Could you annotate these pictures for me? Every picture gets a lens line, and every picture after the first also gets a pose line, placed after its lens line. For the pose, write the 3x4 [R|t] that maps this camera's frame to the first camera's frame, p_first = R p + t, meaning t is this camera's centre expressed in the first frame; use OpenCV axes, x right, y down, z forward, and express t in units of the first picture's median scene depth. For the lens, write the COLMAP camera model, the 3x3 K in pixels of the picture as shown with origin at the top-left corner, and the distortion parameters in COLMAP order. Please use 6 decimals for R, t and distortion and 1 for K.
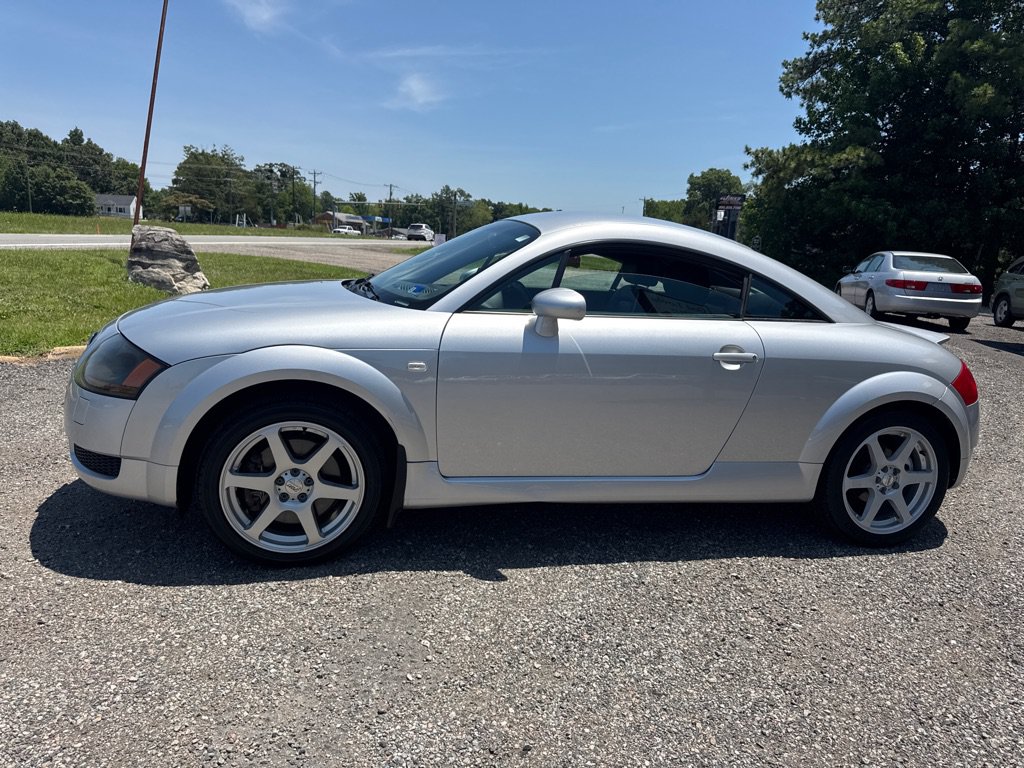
lens RADIAL K [[726.0, 0, 513.3], [0, 726.0, 380.6], [0, 0, 1]] dist [0.026603, -0.036247]
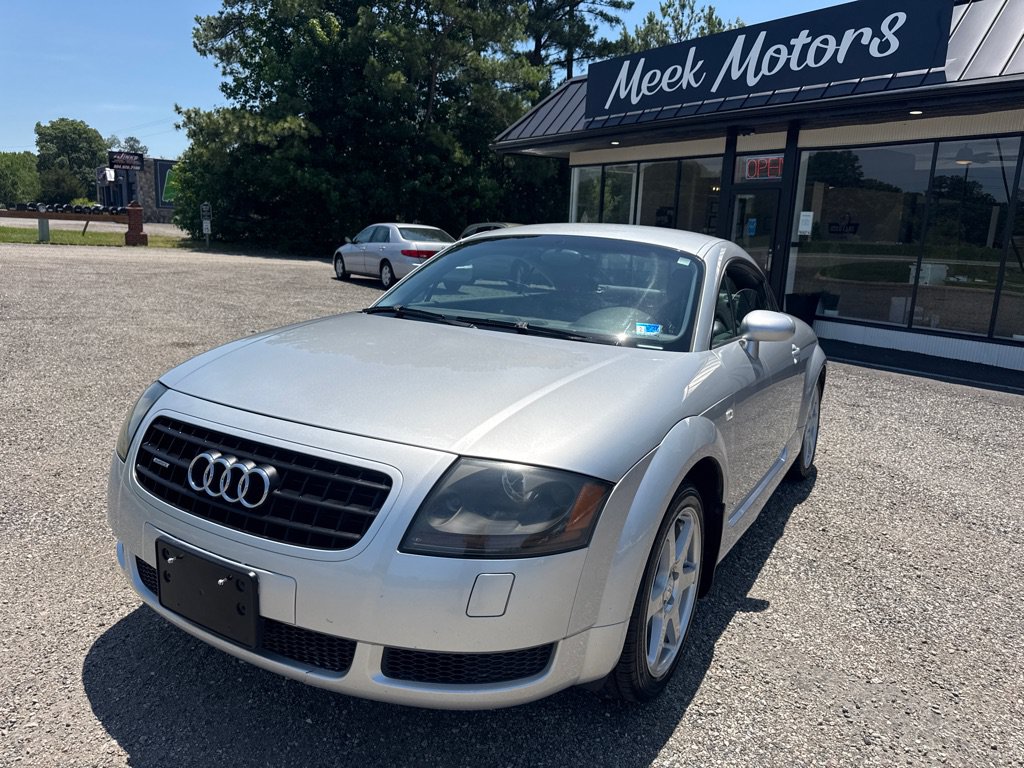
lens RADIAL K [[726.0, 0, 513.3], [0, 726.0, 380.6], [0, 0, 1]] dist [0.026603, -0.036247]
pose [[0.698355, -0.167433, 0.695893, -0.760814], [0.131657, 0.985714, 0.105041, -0.154344], [-0.703539, 0.018263, 0.710422, 0.428955]]
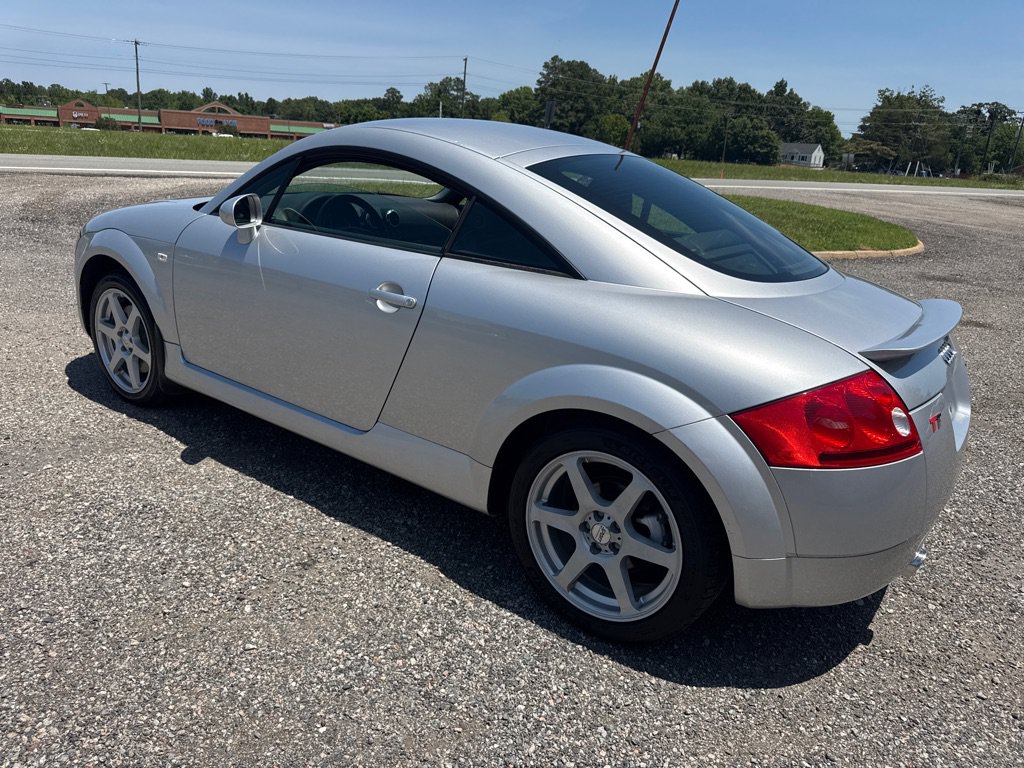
lens RADIAL K [[733.6, 0, 507.1], [0, 733.6, 377.3], [0, 0, 1]] dist [0.024777, -0.032357]
pose [[0.648064, 0.214398, -0.730785, 0.886591], [-0.171204, 0.976009, 0.134517, -0.067368], [0.742093, 0.037938, 0.669223, 0.501511]]
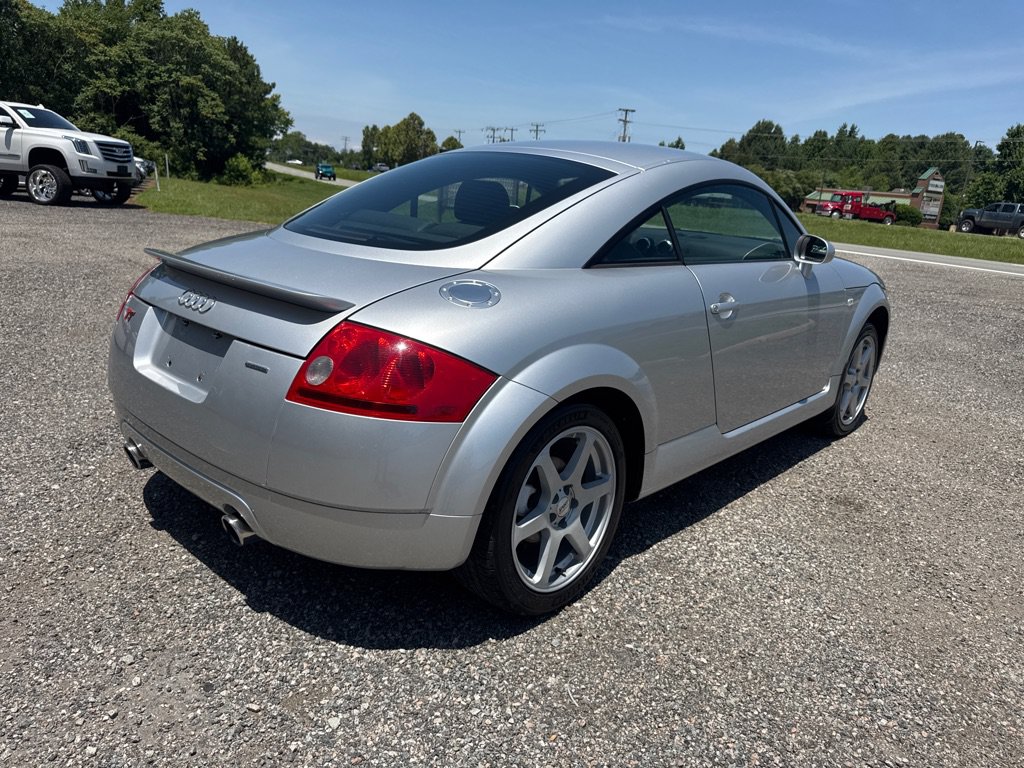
lens RADIAL K [[727.3, 0, 510.4], [0, 727.3, 383.1], [0, 0, 1]] dist [0.002353, -0.005662]
pose [[-0.820885, 0.024691, -0.570559, 0.781902], [-0.236371, 0.894786, 0.378797, -0.300157], [0.519881, 0.445813, -0.728680, 1.873718]]
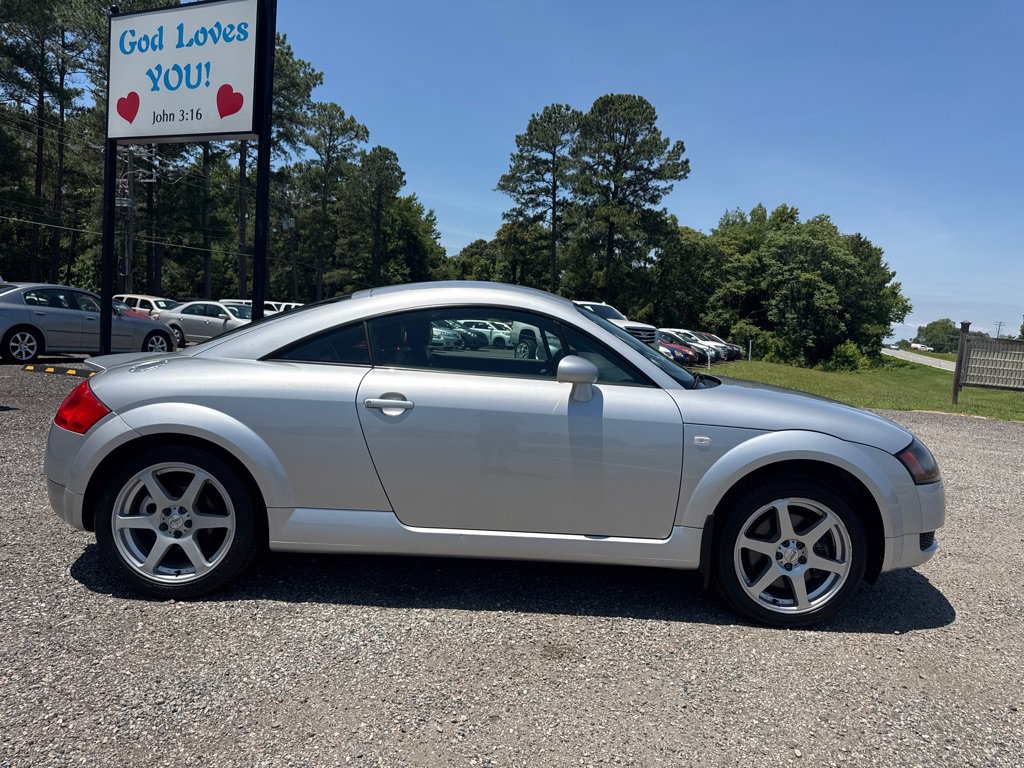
lens RADIAL K [[715.3, 0, 516.0], [0, 715.3, 385.7], [0, 0, 1]] dist [0.114244, -0.199747]
pose [[-0.968522, -0.144844, 0.202448, -0.178091], [-0.083306, 0.954986, 0.284715, -0.420855], [-0.234574, 0.258887, -0.936991, 2.177628]]
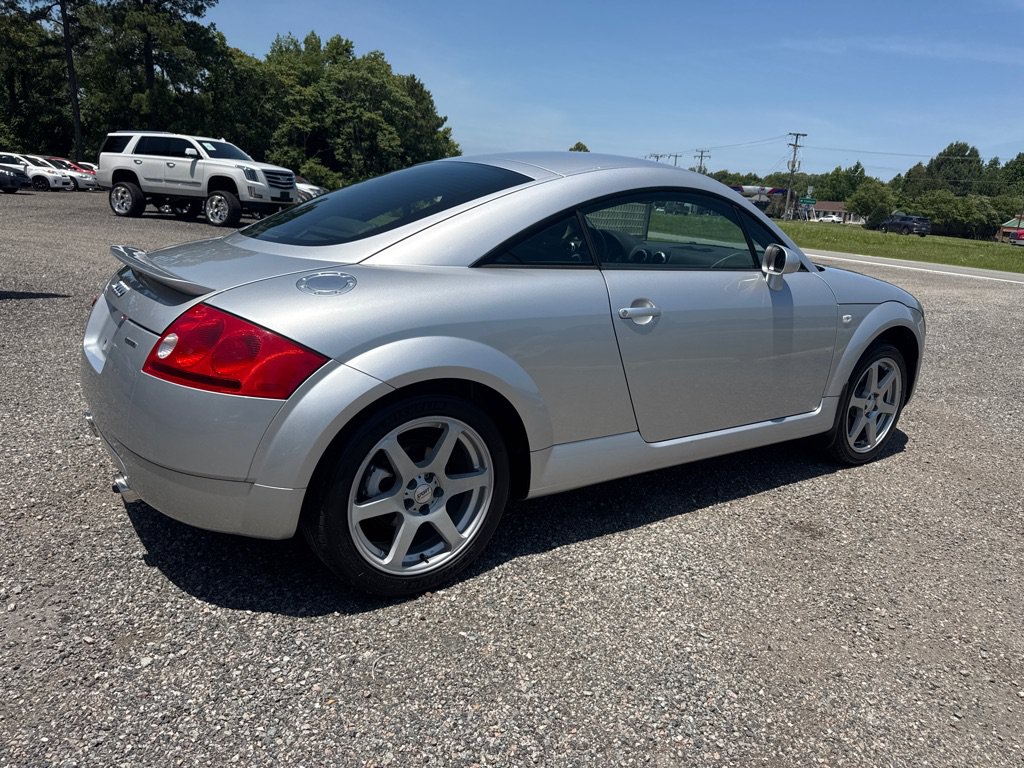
lens RADIAL K [[727.1, 0, 520.0], [0, 727.1, 376.1], [0, 0, 1]] dist [0.019321, -0.026908]
pose [[-0.917561, -0.040576, -0.395520, 0.568086], [-0.204969, 0.900677, 0.383105, -0.340370], [0.340691, 0.432591, -0.834742, 2.017896]]
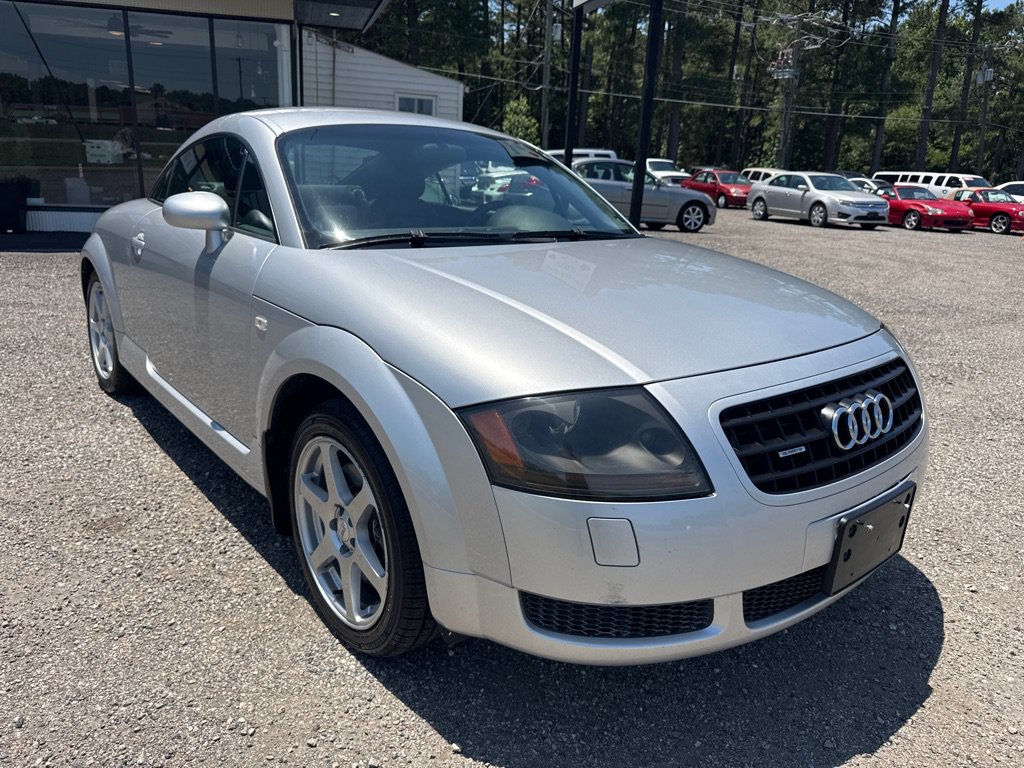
lens RADIAL K [[729.2, 0, 512.5], [0, 729.2, 375.4], [0, 0, 1]] dist [0.004814, -0.007254]
pose [[-0.439764, -0.335650, 0.833035, -0.843550], [0.098912, 0.903796, 0.416377, -0.313715], [-0.892650, 0.265505, -0.364257, 1.351106]]
